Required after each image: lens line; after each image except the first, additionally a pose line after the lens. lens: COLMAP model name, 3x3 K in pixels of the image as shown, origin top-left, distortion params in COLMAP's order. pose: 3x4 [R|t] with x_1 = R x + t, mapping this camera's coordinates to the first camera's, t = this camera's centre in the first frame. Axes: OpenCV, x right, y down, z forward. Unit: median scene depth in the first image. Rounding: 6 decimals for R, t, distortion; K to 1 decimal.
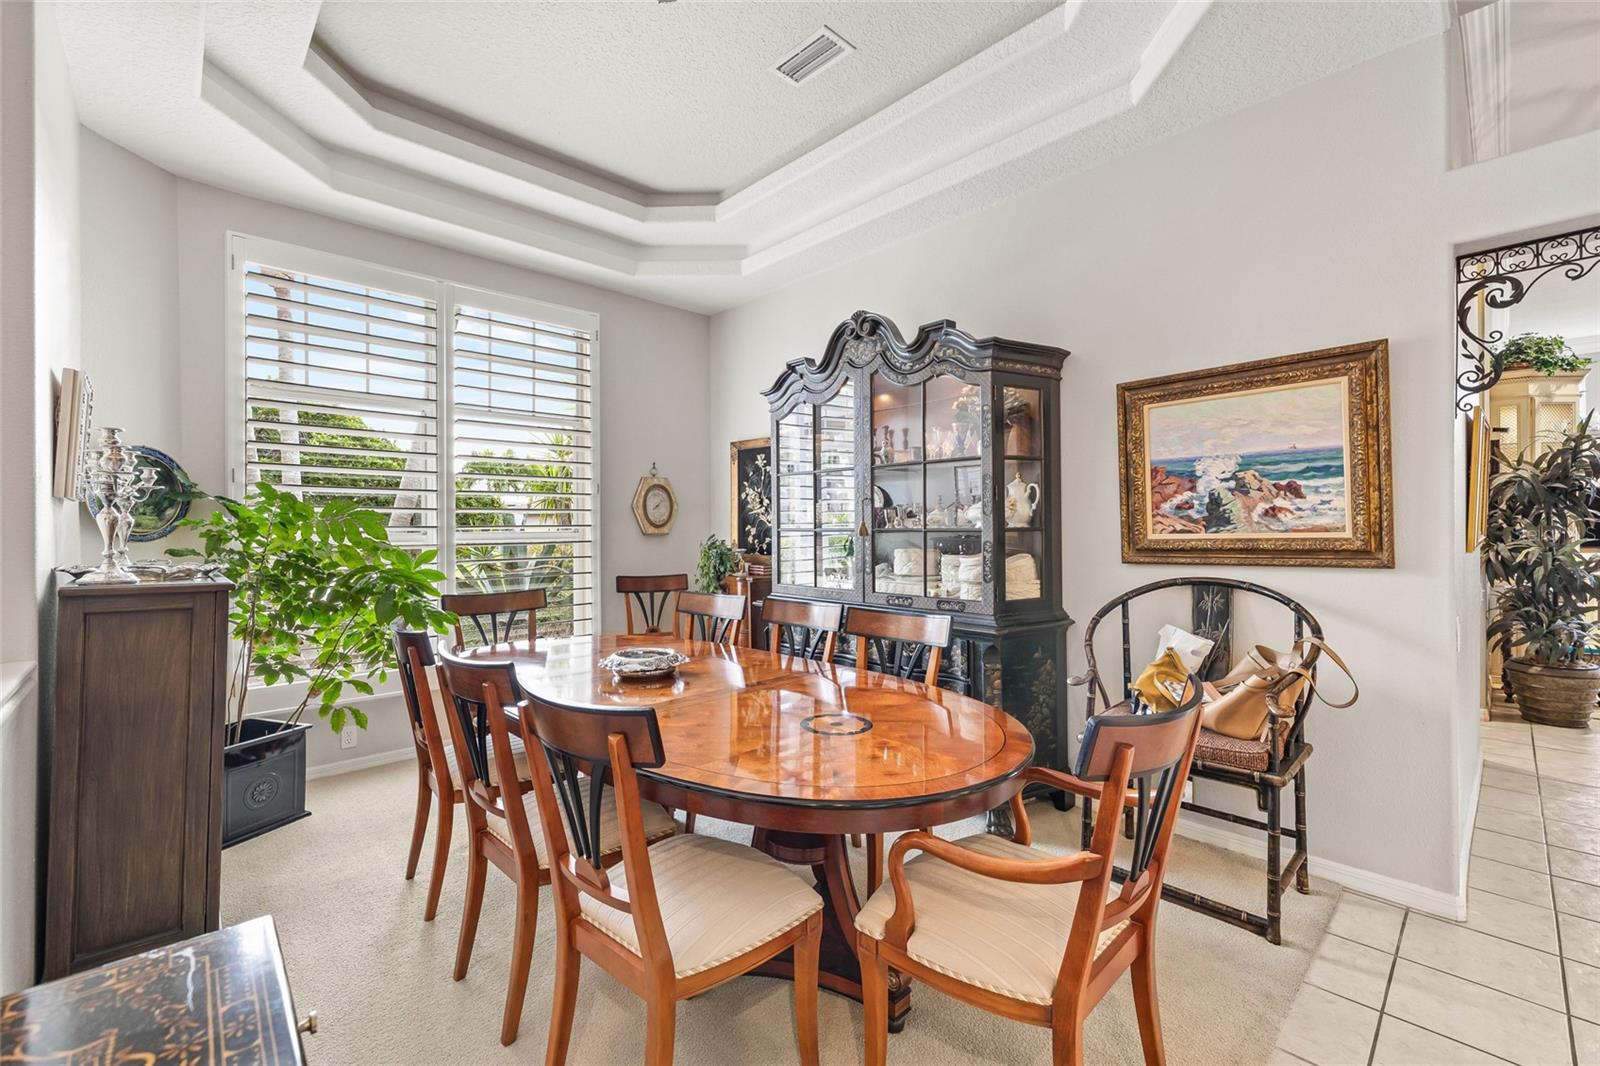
lens RADIAL K [[676.1, 0, 795.2], [0, 676.1, 532.0], [0, 0, 1]] dist [0.000780, 0.000238]
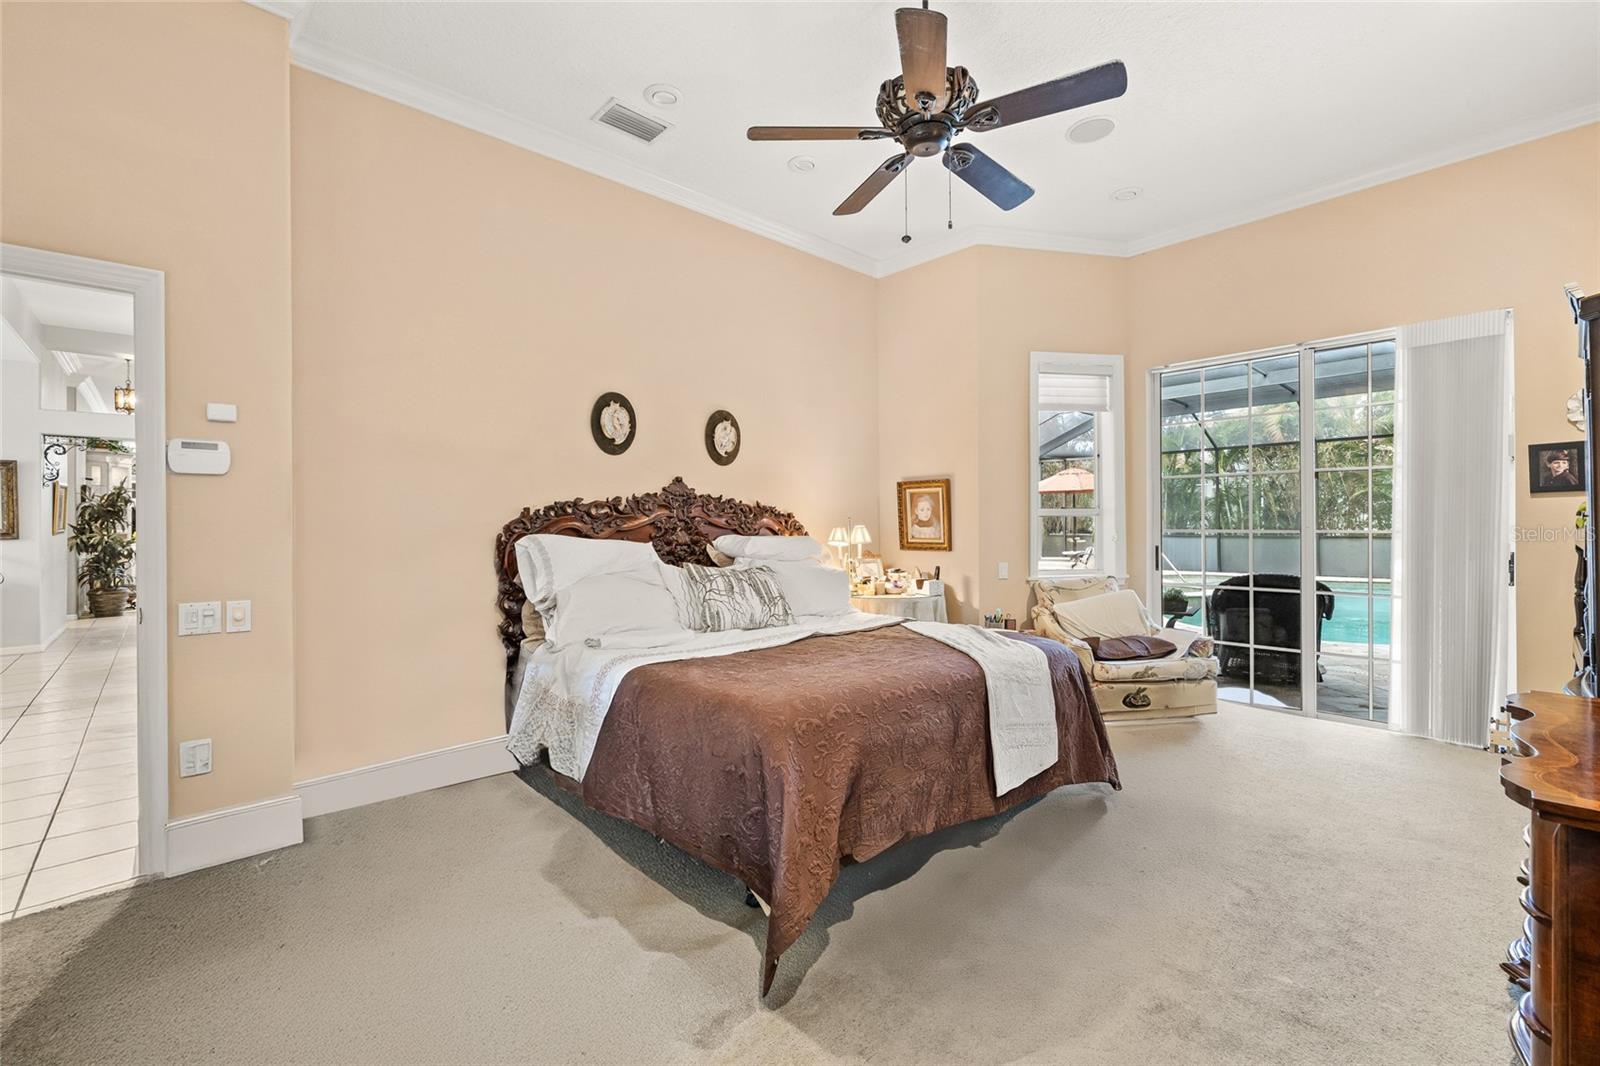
lens RADIAL K [[676.1, 0, 795.2], [0, 676.1, 532.0], [0, 0, 1]] dist [0.000780, 0.000238]
pose [[0.013873, 0.005084, 0.999891, -1.081523], [0.004620, 0.999976, -0.005148, 0.028723], [-0.999893, 0.004691, 0.013850, -1.298738]]
